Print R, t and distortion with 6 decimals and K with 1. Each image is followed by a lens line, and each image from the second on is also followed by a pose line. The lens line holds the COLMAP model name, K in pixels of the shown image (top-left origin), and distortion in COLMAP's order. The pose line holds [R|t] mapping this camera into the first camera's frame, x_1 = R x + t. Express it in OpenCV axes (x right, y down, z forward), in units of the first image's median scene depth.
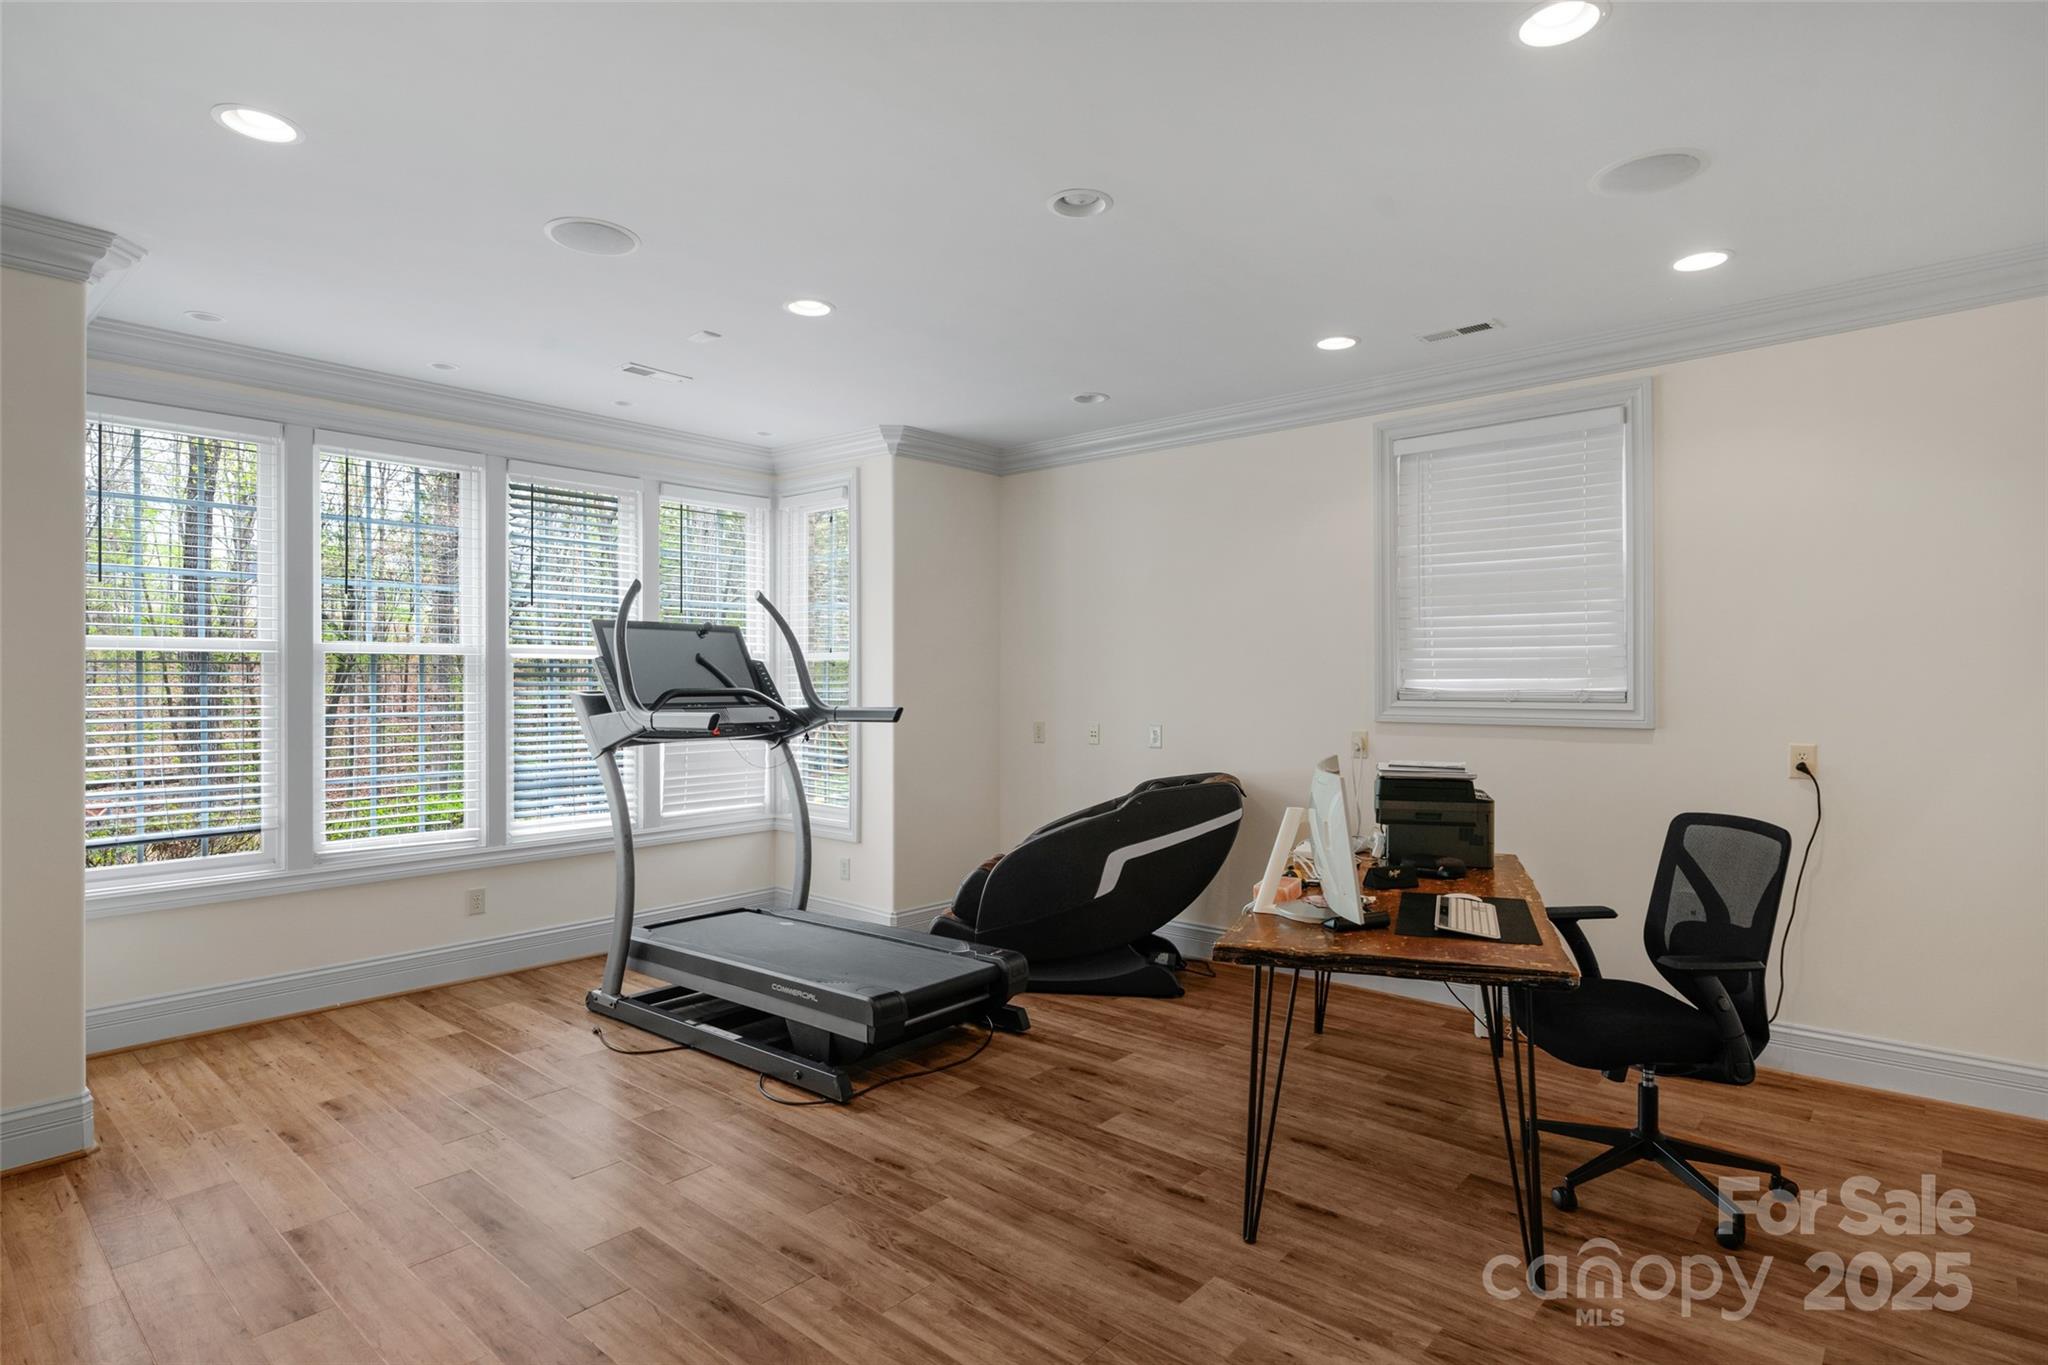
lens RADIAL K [[1021.6, 0, 1016.6], [0, 1021.6, 682.8], [0, 0, 1]] dist [-0.005258, 0.002866]
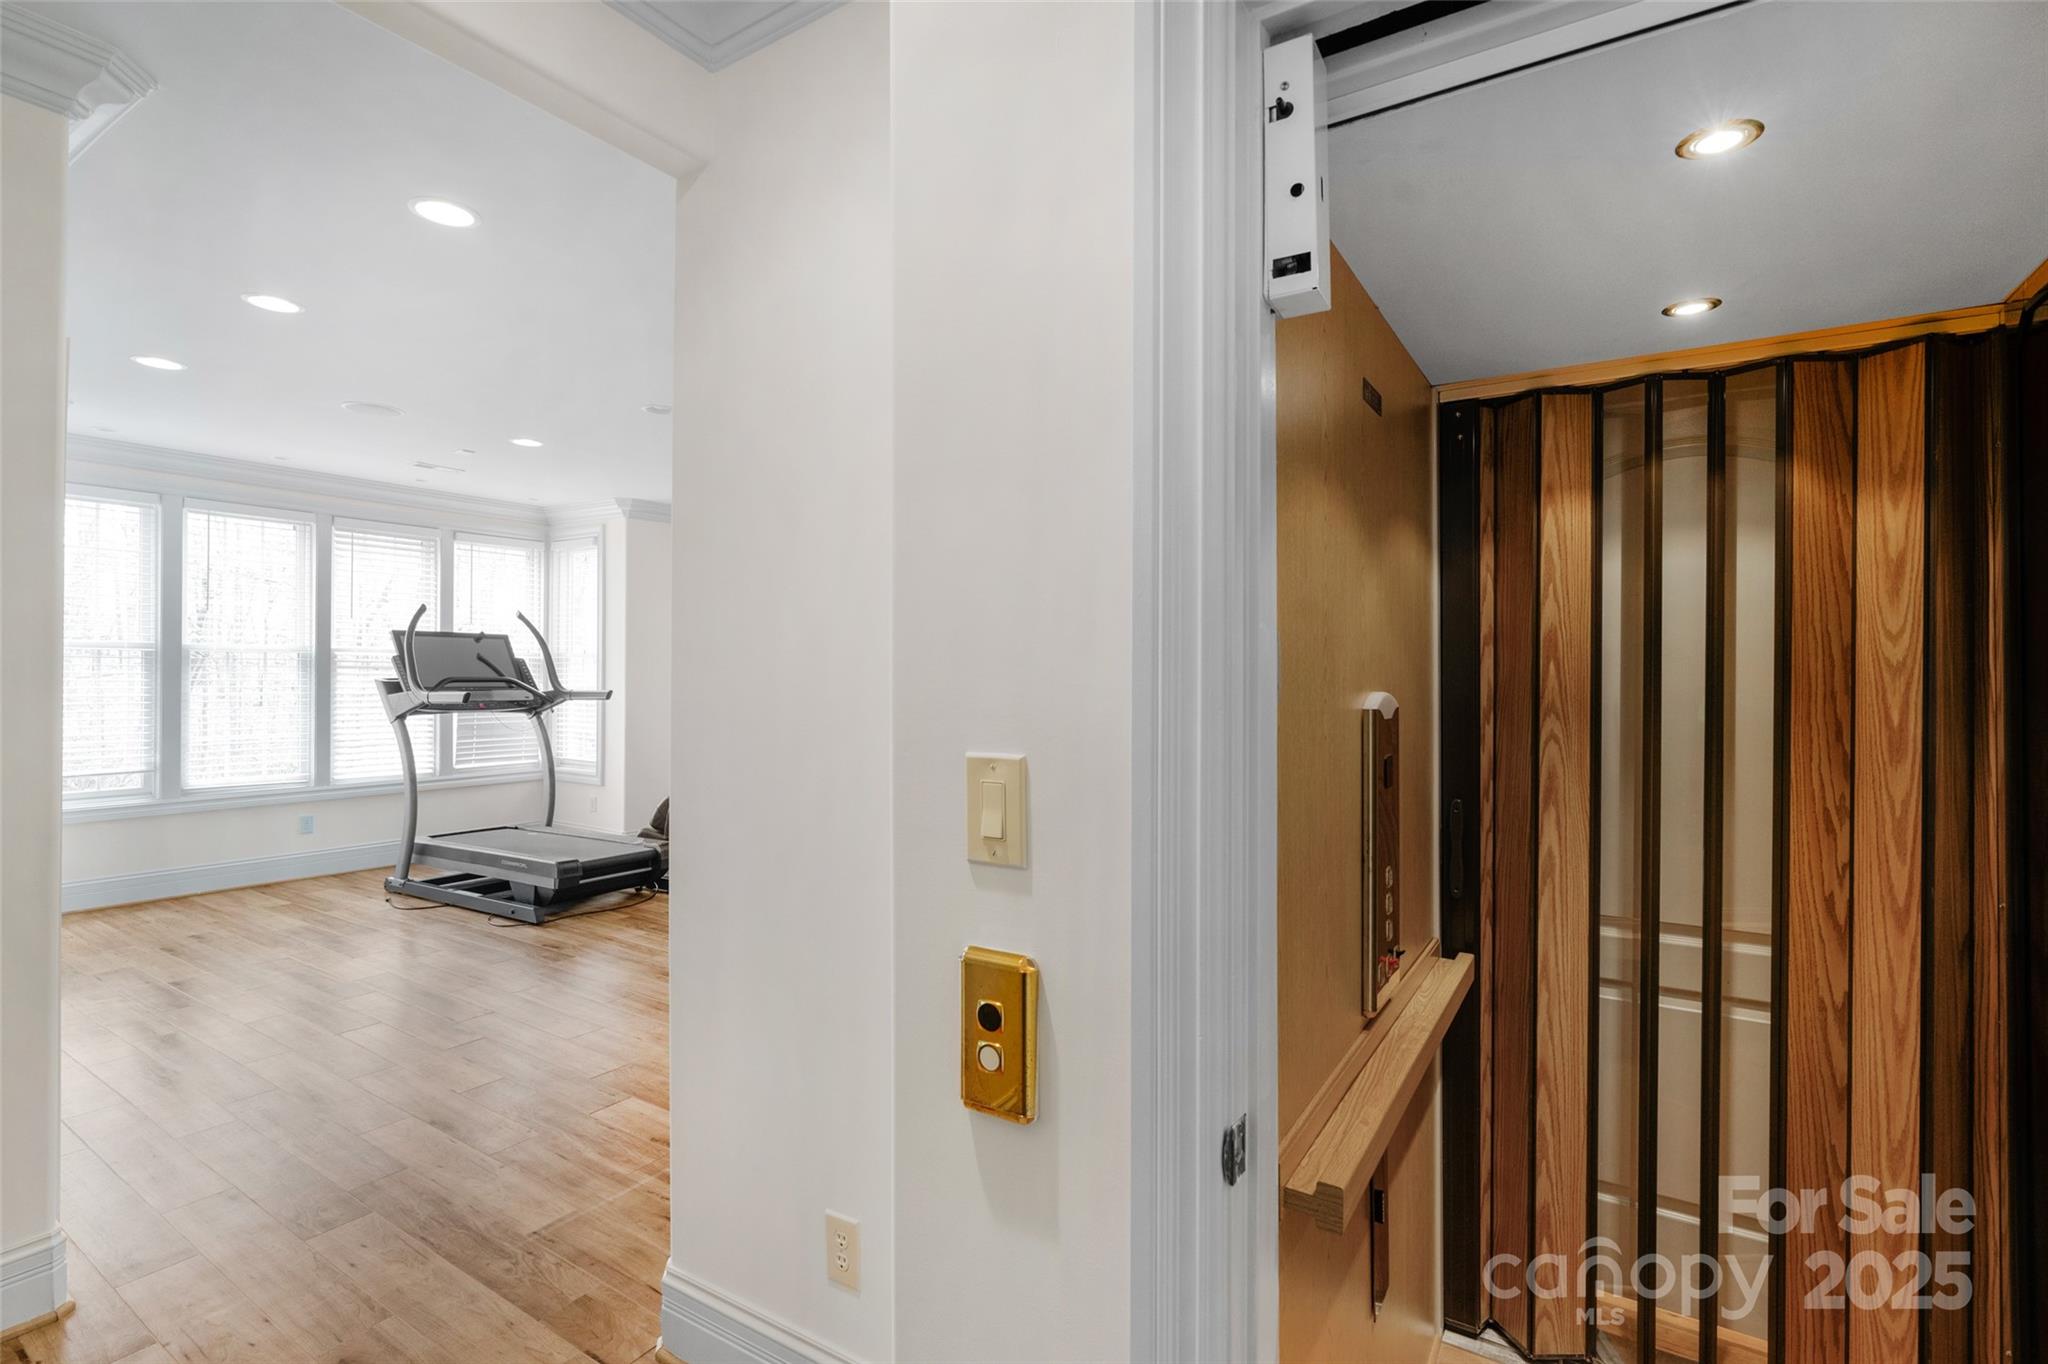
lens RADIAL K [[948.7, 0, 1031.7], [0, 948.7, 678.6], [0, 0, 1]] dist [0.001065, -0.000121]
pose [[0.990281, 0.007876, 0.138861, 0.320093], [-0.007985, 0.999968, 0.000226, 0.001135], [-0.138855, -0.001333, 0.990312, -0.504925]]
